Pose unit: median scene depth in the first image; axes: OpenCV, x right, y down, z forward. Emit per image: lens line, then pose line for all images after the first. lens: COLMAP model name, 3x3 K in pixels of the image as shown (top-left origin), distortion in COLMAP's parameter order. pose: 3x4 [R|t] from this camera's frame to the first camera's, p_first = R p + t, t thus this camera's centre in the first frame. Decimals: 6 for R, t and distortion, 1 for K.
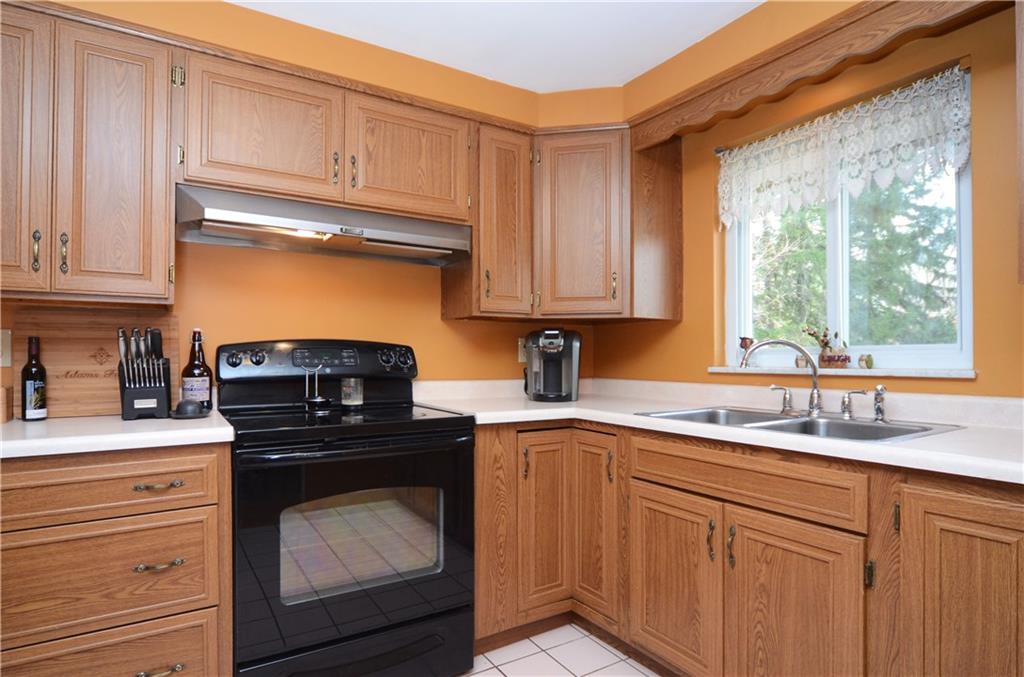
lens RADIAL K [[561.9, 0, 511.4], [0, 561.9, 351.7], [0, 0, 1]] dist [-0.015342, 0.000001]
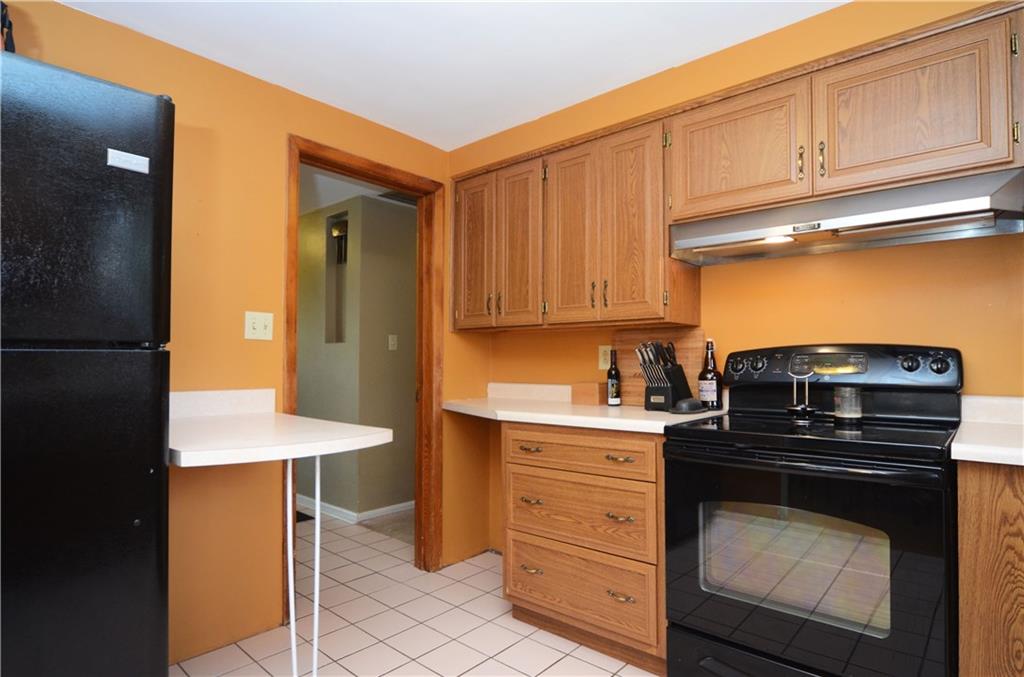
lens RADIAL K [[561.9, 0, 511.4], [0, 561.9, 351.7], [0, 0, 1]] dist [-0.015342, 0.000001]
pose [[0.282221, -0.016429, -0.959209, 0.445015], [0.011395, 0.999840, -0.013772, -0.003208], [0.959282, -0.007044, 0.282363, 0.265539]]
